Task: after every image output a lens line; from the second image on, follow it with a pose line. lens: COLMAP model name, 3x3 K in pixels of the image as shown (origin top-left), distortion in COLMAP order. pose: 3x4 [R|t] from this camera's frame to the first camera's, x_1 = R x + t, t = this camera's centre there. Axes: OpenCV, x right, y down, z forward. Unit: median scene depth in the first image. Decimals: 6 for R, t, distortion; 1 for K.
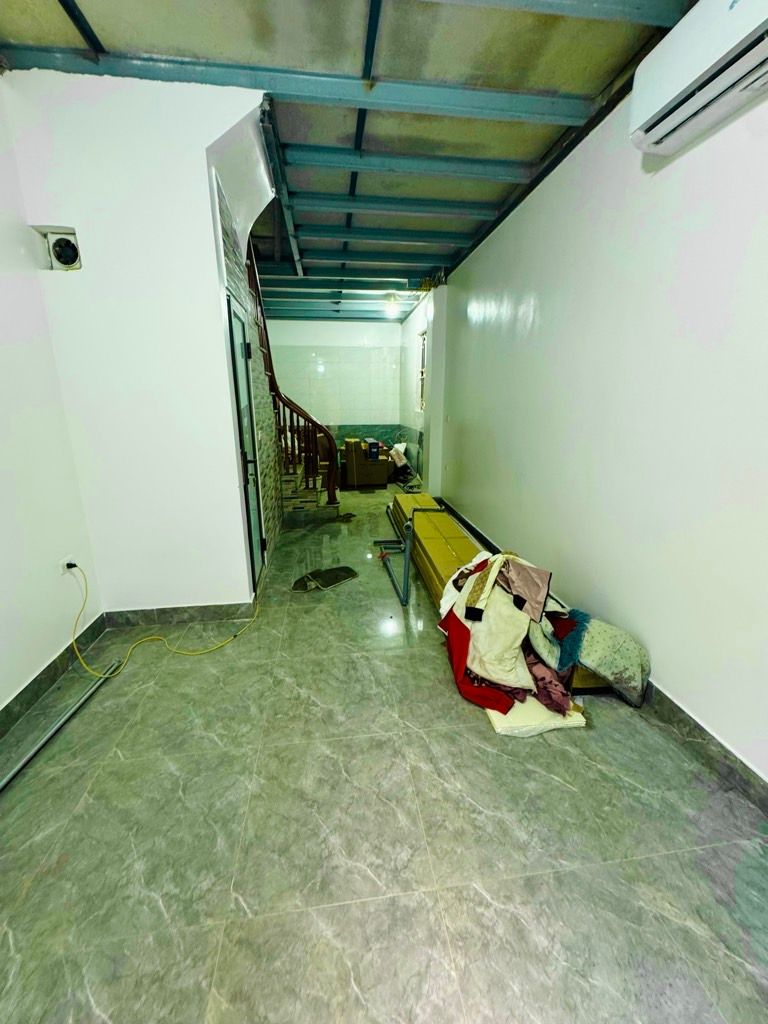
lens RADIAL K [[406.5, 0, 382.9], [0, 406.5, 508.7], [0, 0, 1]] dist [-0.004116, 0.000953]
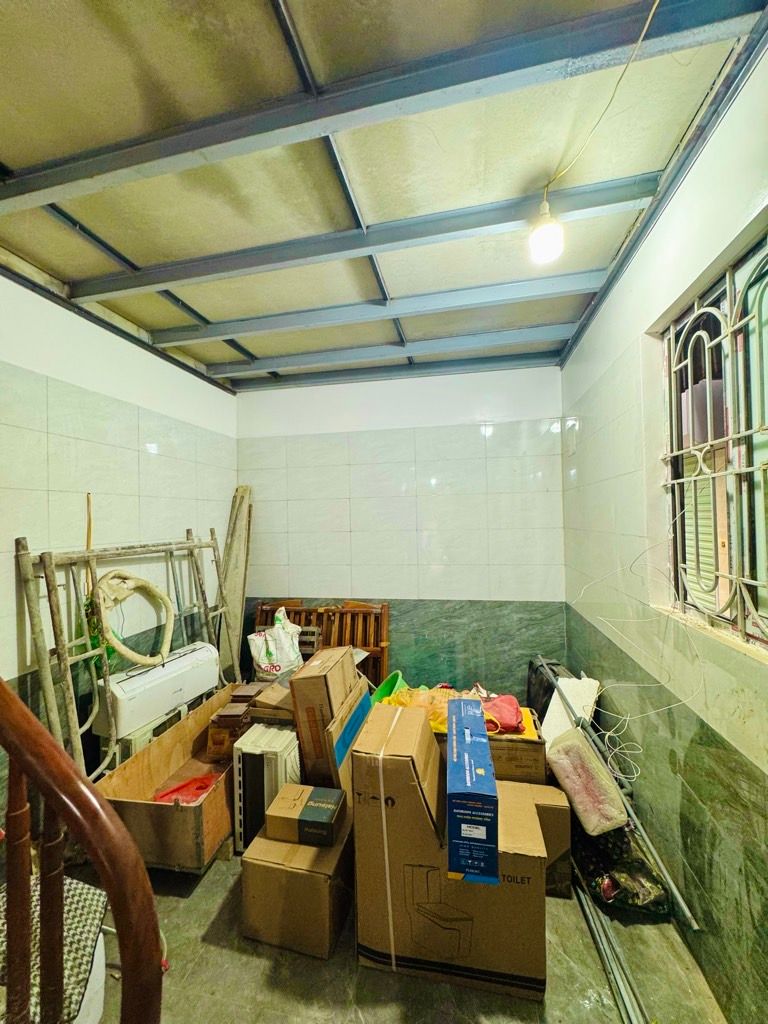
lens RADIAL K [[406.5, 0, 385.3], [0, 406.5, 512.5], [0, 0, 1]] dist [-0.004116, 0.000953]
pose [[0.946640, -0.022368, -0.321515, 0.014835], [-0.063441, 0.965138, -0.253936, -0.719655], [0.315987, 0.260783, 0.912220, 2.262364]]
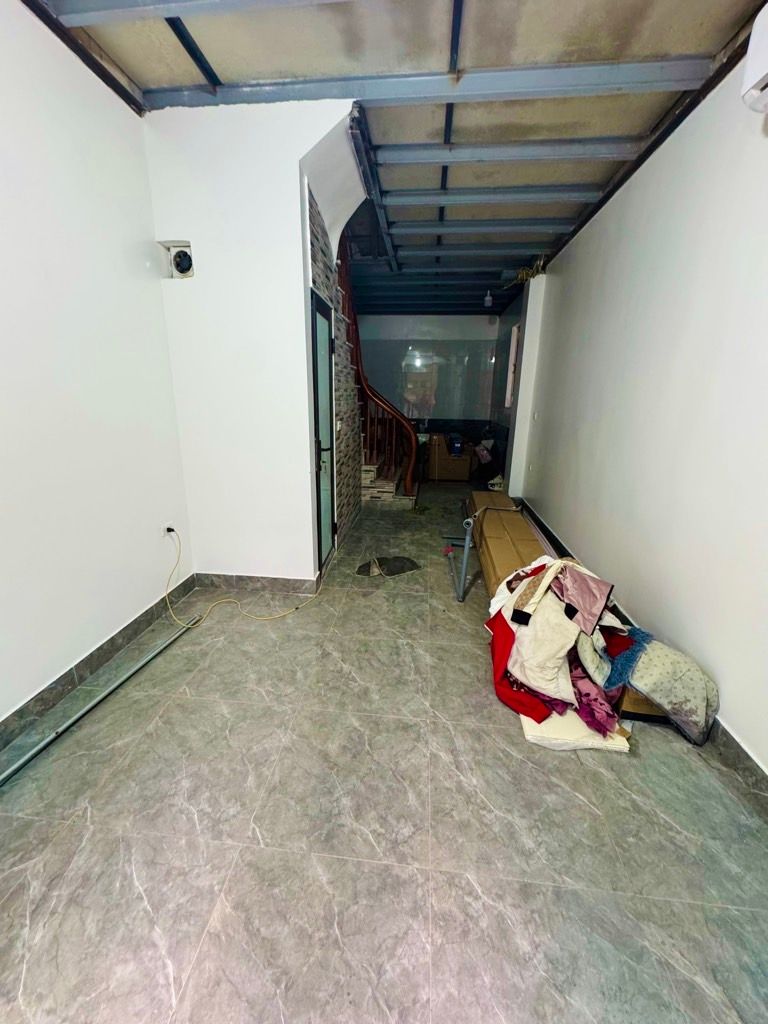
lens RADIAL K [[406.5, 0, 384.0], [0, 406.5, 508.4], [0, 0, 1]] dist [-0.004116, 0.000953]
pose [[0.972593, 0.081083, -0.217920, 0.095406], [-0.078078, 0.996696, 0.022381, 0.003031], [0.219014, -0.004753, 0.975710, -0.018742]]
